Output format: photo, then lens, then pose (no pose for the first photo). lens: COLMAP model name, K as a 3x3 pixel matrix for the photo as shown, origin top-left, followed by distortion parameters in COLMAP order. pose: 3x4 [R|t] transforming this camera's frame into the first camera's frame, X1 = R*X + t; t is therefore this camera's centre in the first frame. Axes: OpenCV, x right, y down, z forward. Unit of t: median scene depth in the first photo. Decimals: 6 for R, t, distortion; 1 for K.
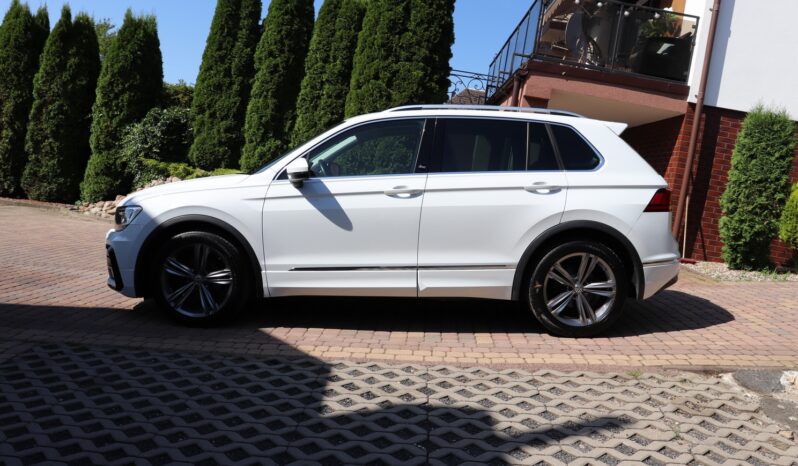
lens RADIAL K [[660.1, 0, 391.2], [0, 660.1, 229.3], [0, 0, 1]] dist [-0.180259, 0.167289]
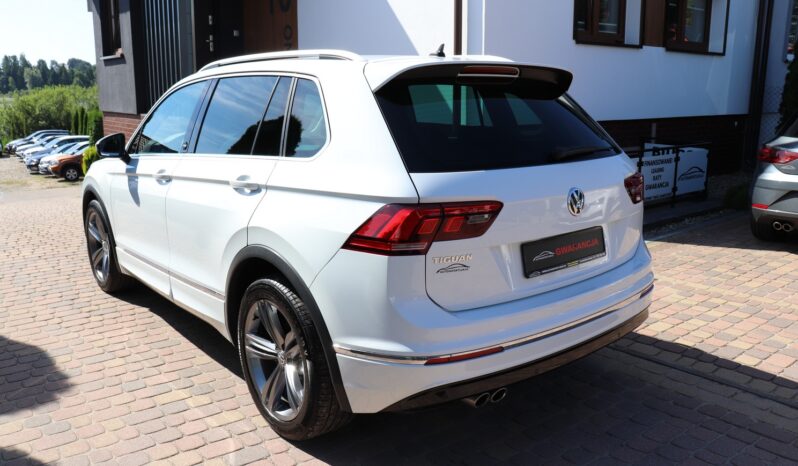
lens RADIAL K [[660.1, 0, 391.2], [0, 660.1, 229.3], [0, 0, 1]] dist [-0.180259, 0.167289]
pose [[0.636595, 0.133044, -0.759636, 0.340947], [-0.040732, 0.989432, 0.139156, -0.048520], [0.770122, -0.057644, 0.635287, 0.298184]]
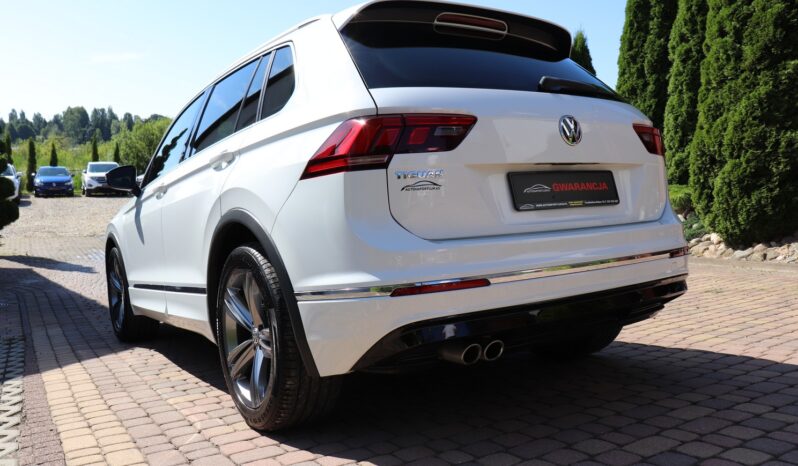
lens RADIAL K [[660.1, 0, 391.2], [0, 660.1, 229.3], [0, 0, 1]] dist [-0.180259, 0.167289]
pose [[0.548364, -0.053781, -0.834508, 0.343190], [0.009774, 0.998274, -0.057913, 0.014922], [0.836182, 0.023601, 0.547943, 0.339348]]
